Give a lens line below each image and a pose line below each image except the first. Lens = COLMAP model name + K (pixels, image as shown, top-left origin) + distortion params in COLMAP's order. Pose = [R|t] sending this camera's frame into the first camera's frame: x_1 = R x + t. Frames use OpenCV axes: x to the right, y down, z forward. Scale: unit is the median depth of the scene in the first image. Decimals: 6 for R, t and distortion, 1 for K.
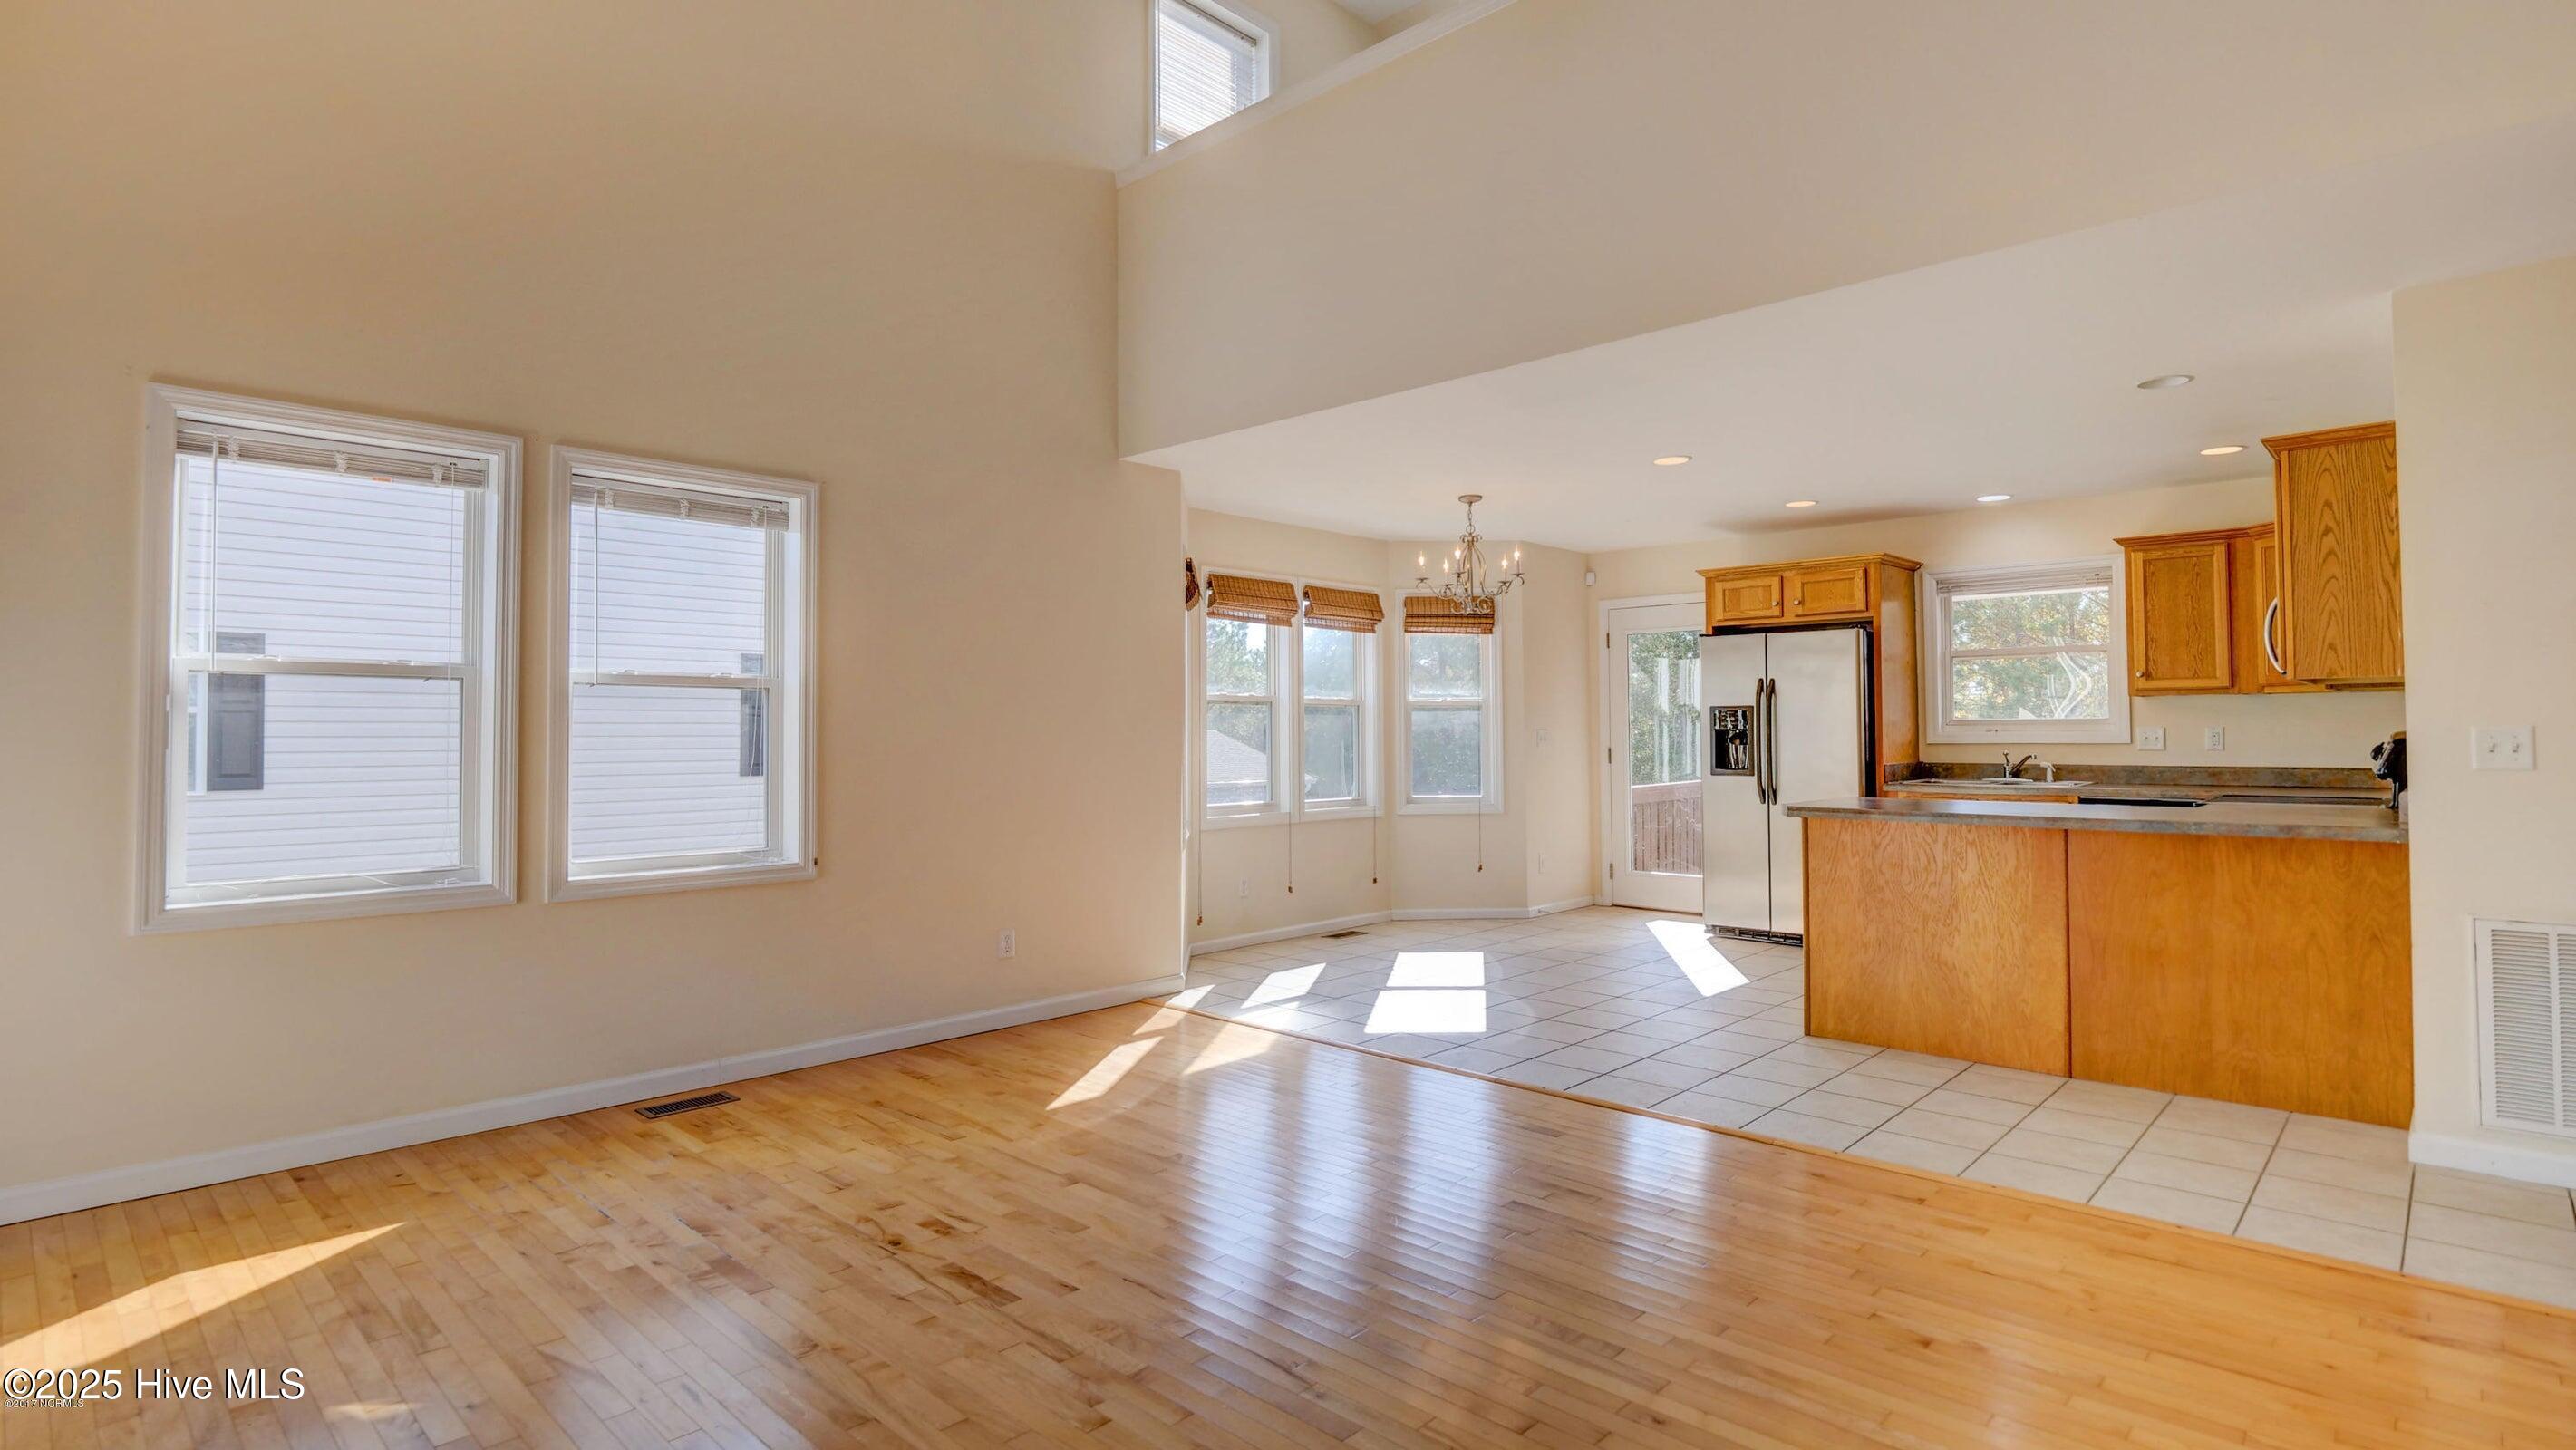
lens RADIAL K [[1255.6, 0, 1270.2], [0, 1255.6, 697.2], [0, 0, 1]] dist [-0.011427, -0.000572]
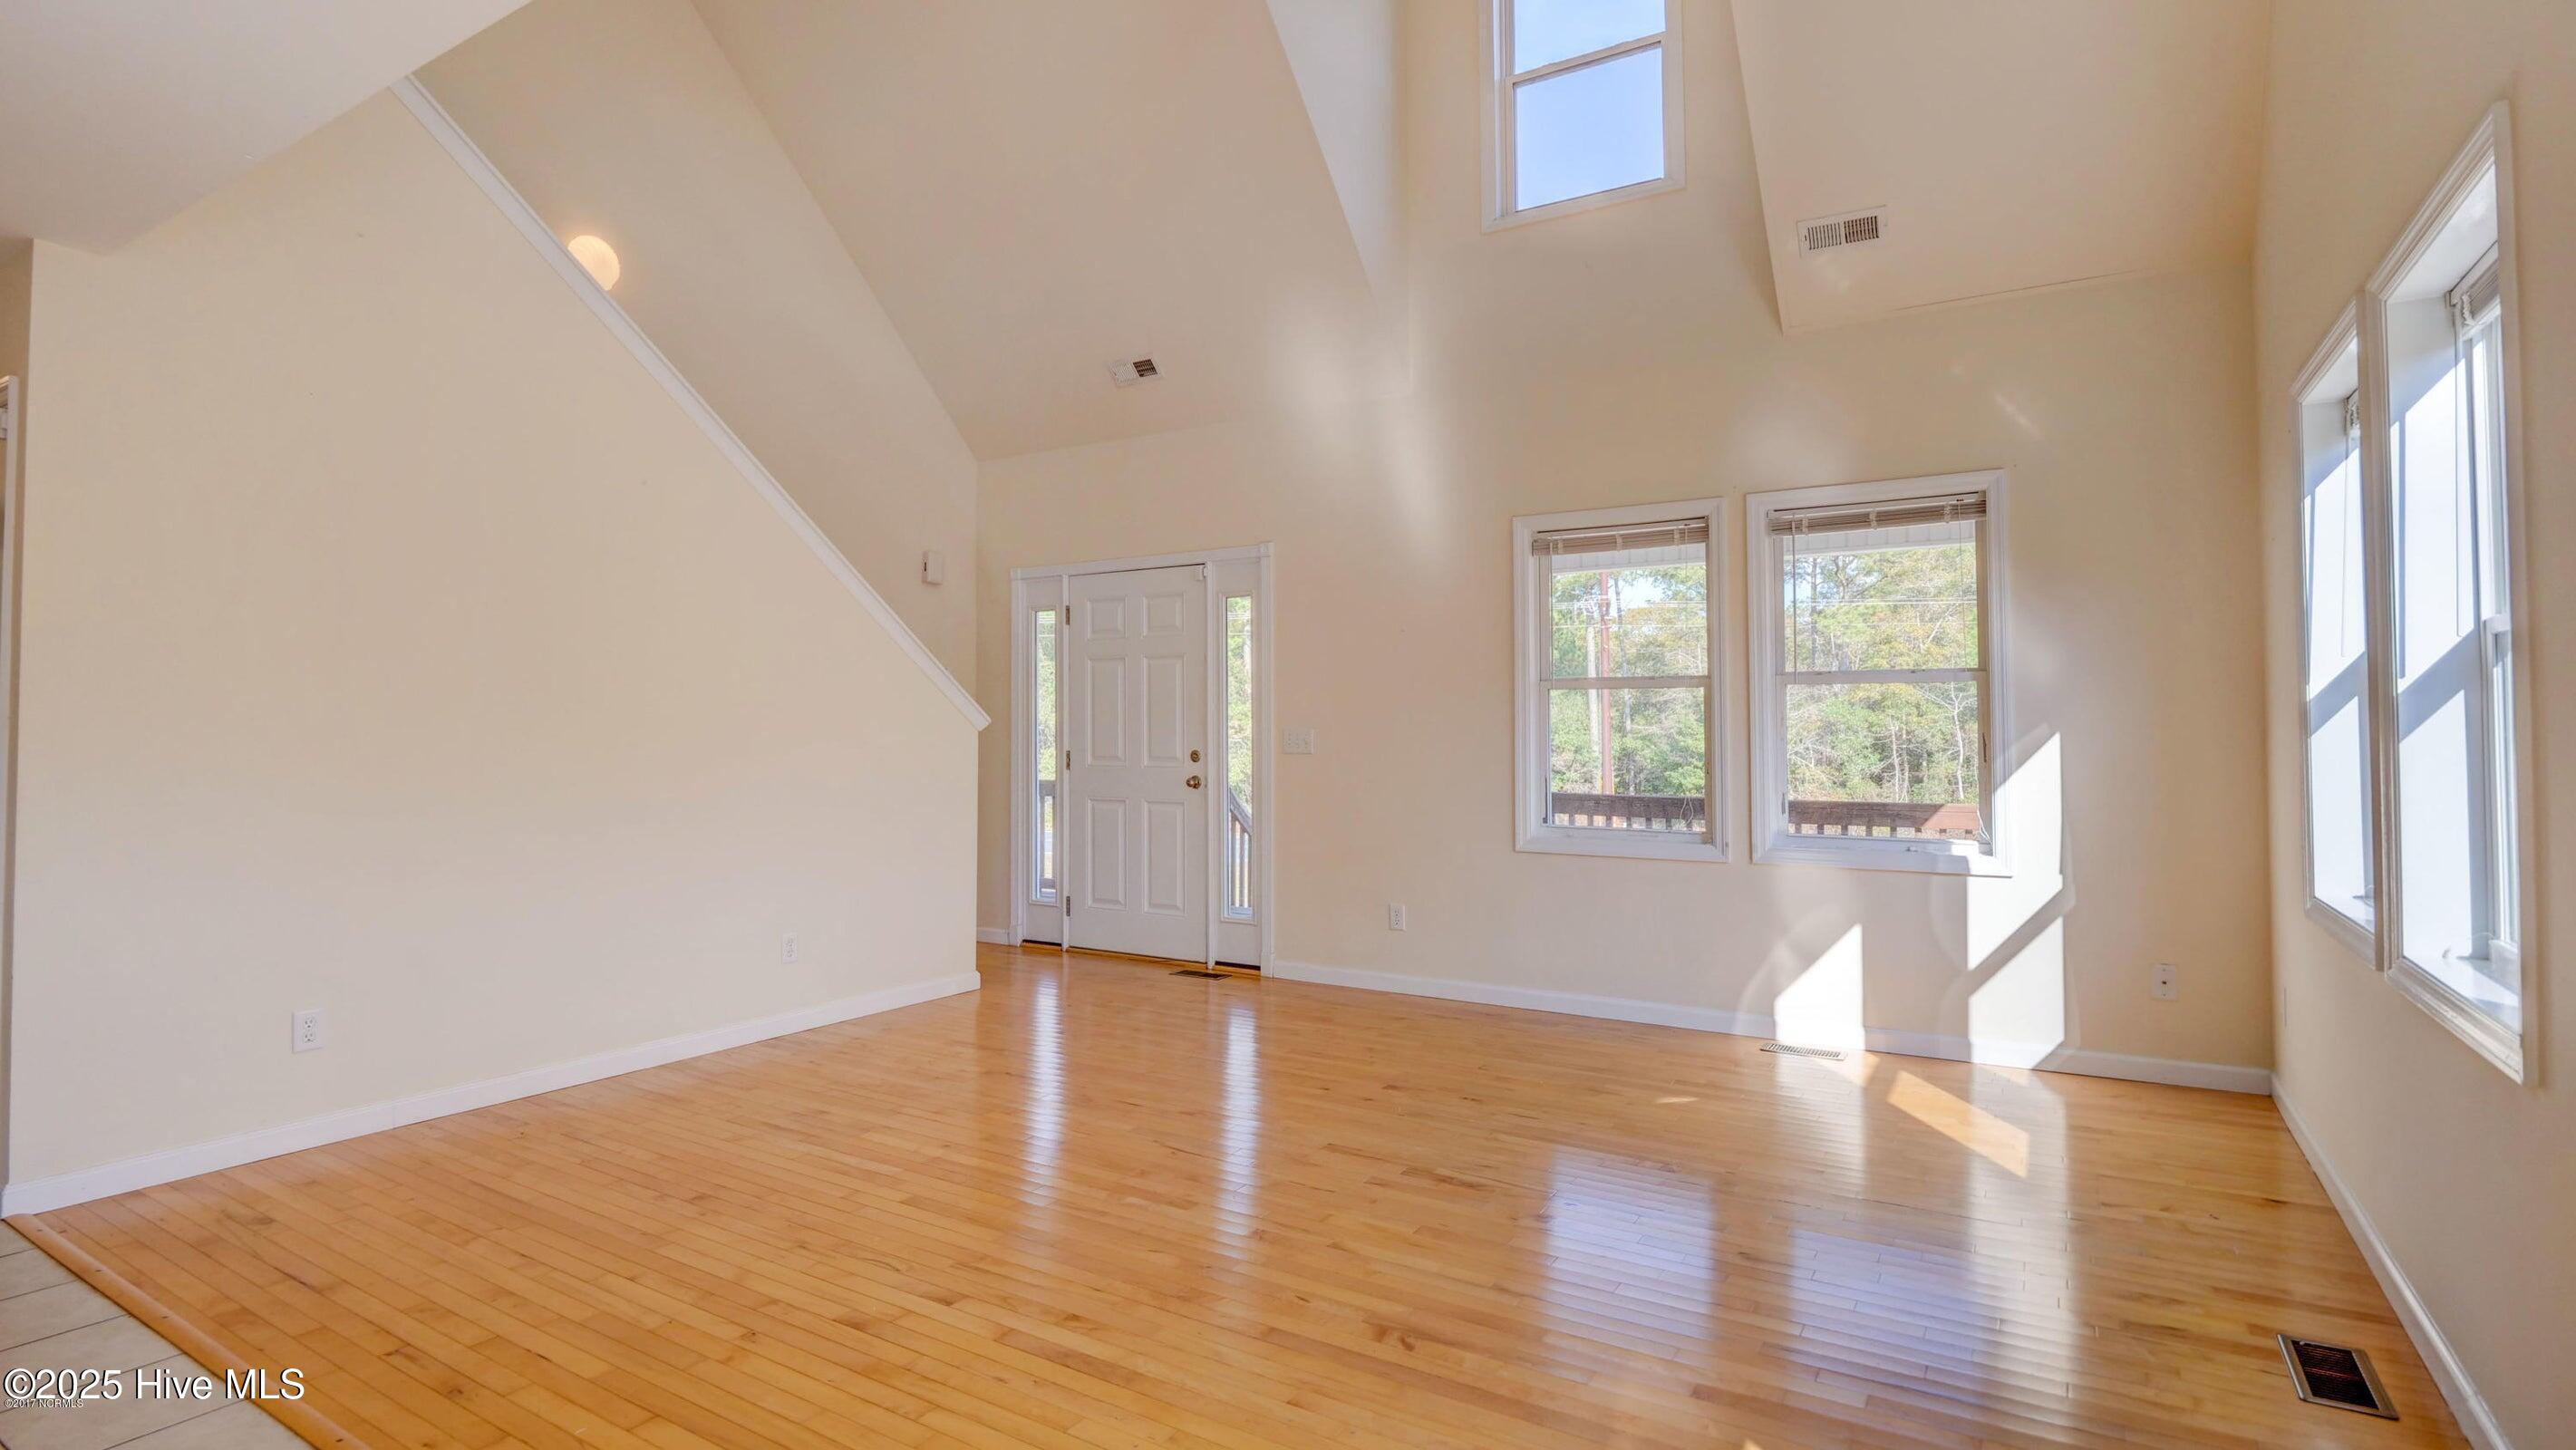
lens RADIAL K [[1261.6, 0, 1276.3], [0, 1261.6, 690.7], [0, 0, 1]] dist [-0.015991, 0.000373]
pose [[-0.979095, -0.000236, -0.203402, 0.069842], [0.011870, 0.998229, -0.058291, 0.024605], [0.203055, -0.059487, -0.977359, 0.854292]]
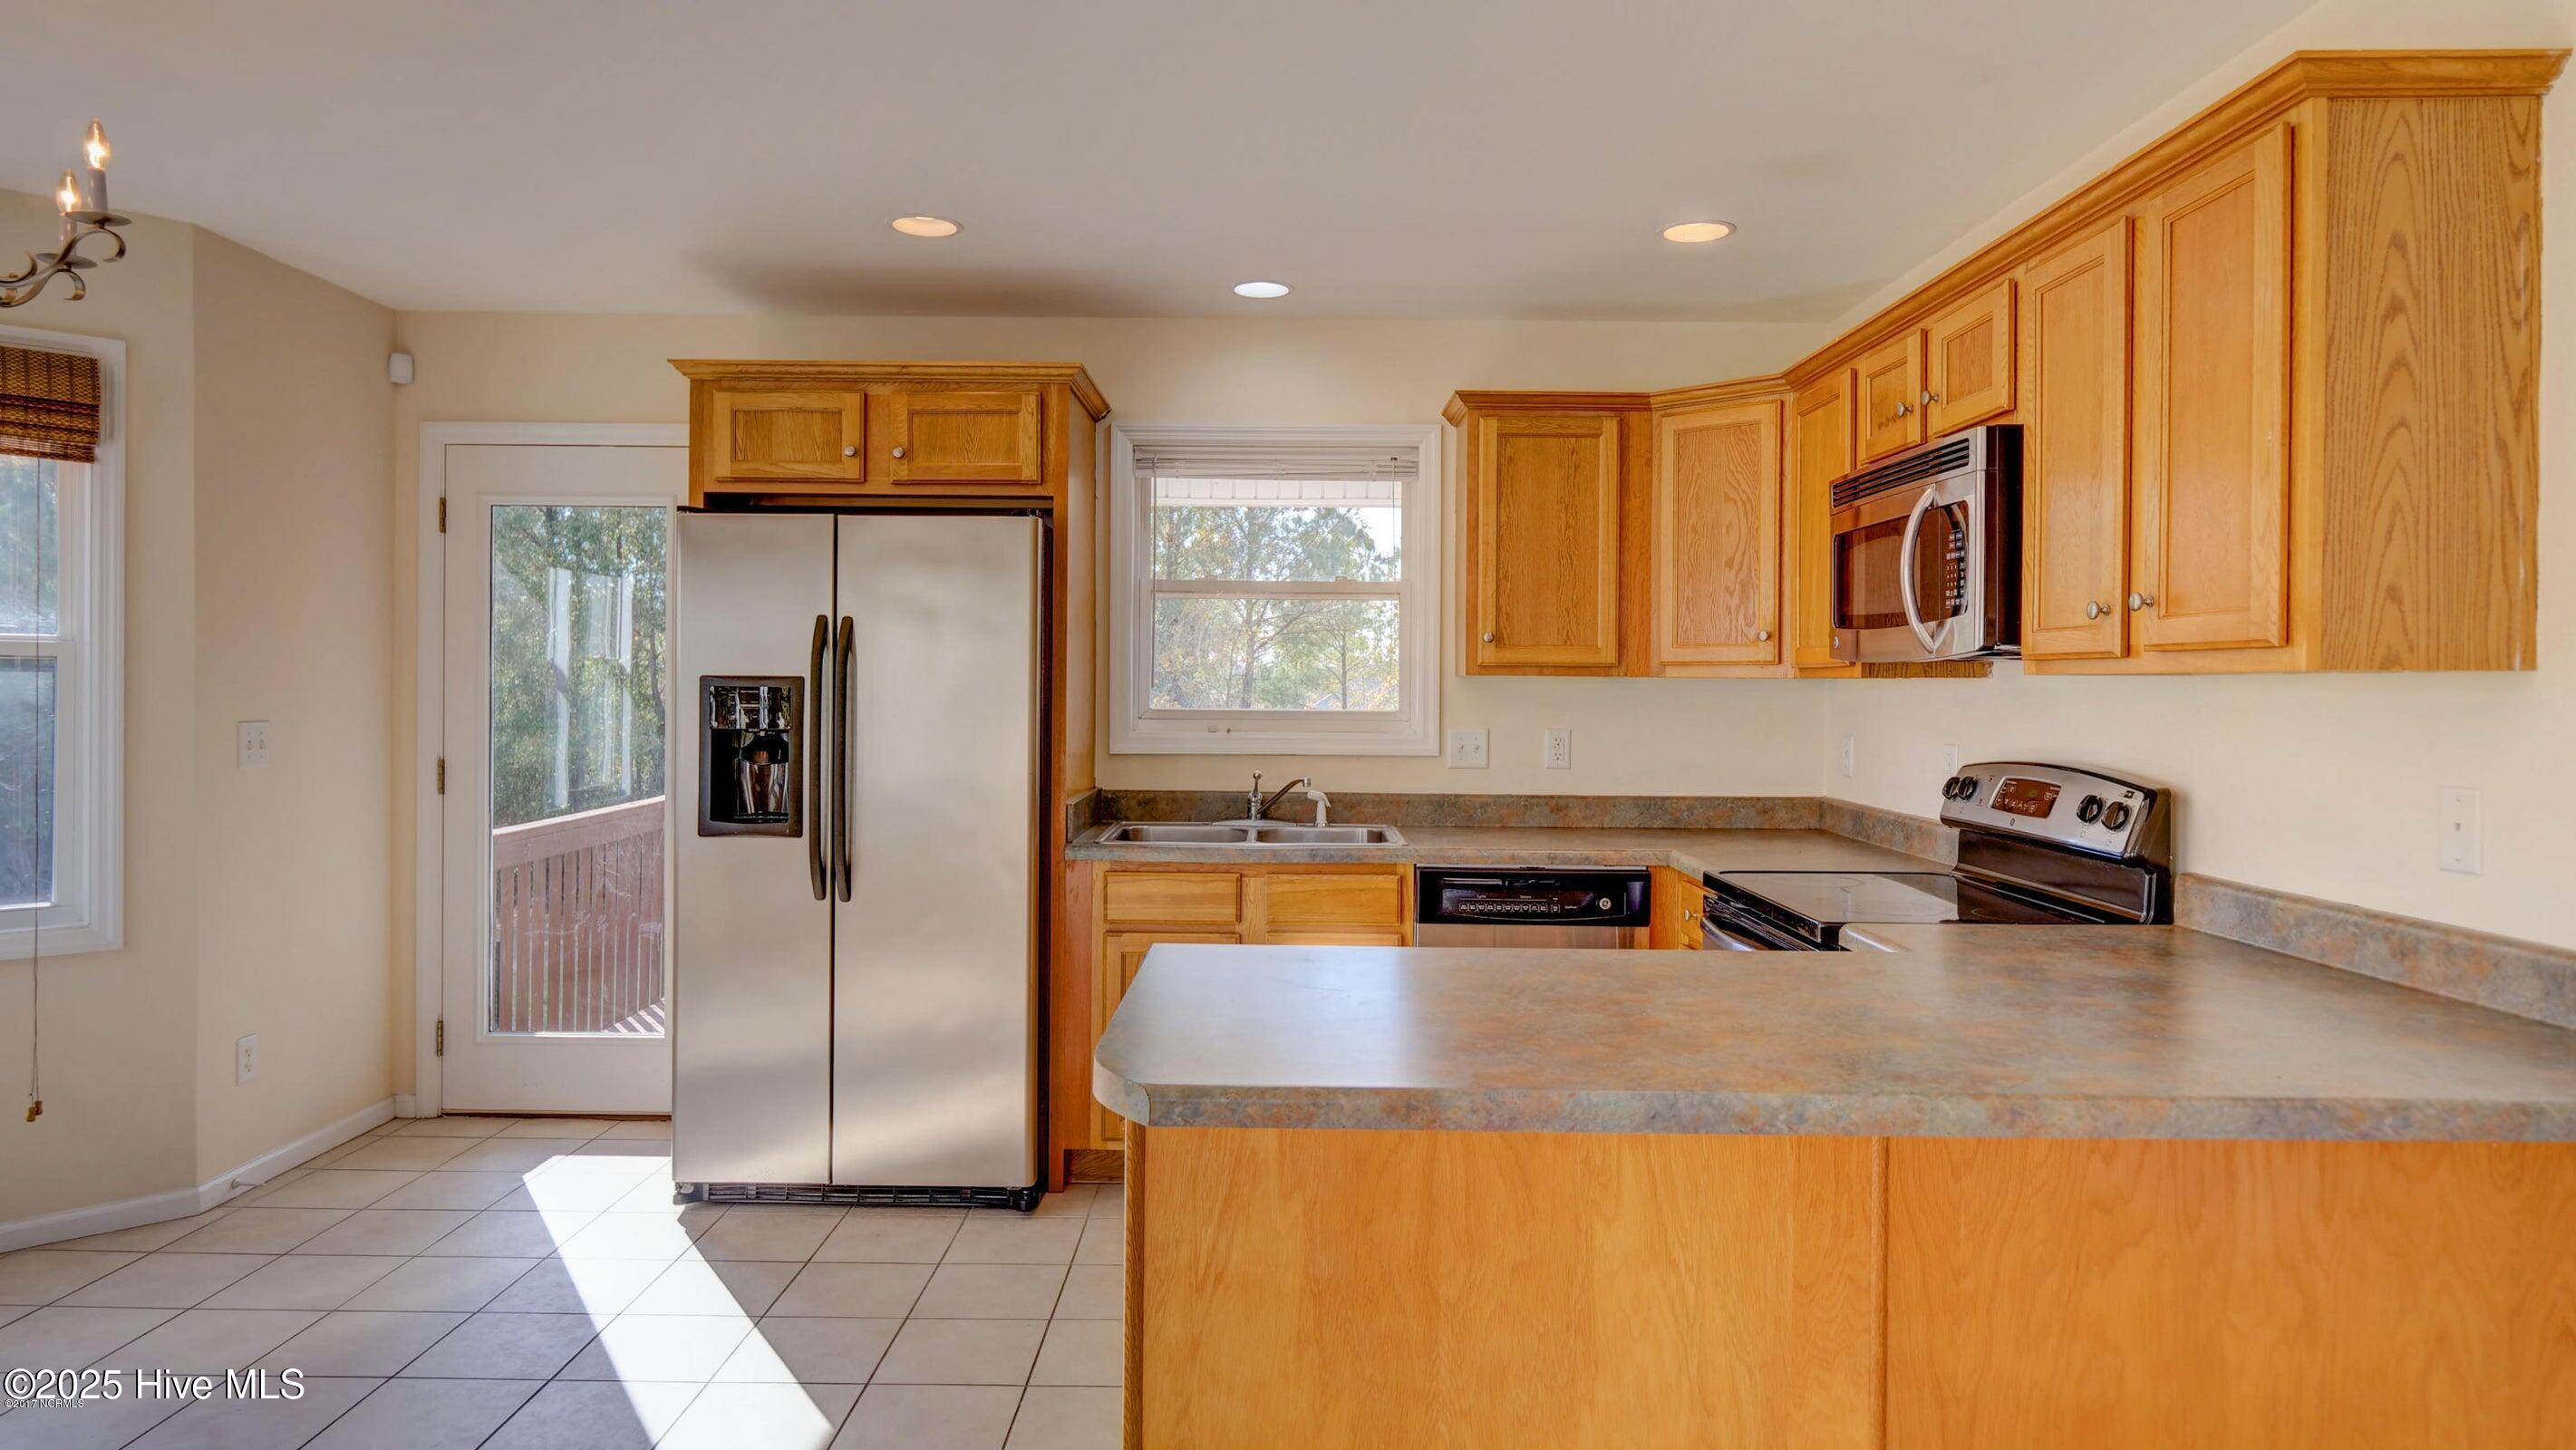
lens RADIAL K [[1515.1, 0, 1280.5], [0, 1515.1, 691.0], [0, 0, 1]] dist [-0.001752, 0.001324]
pose [[0.720299, 0.009778, 0.693595, 0.139240], [-0.032009, 0.999304, 0.019153, -0.003730], [-0.692925, -0.035997, 0.720110, 0.506631]]
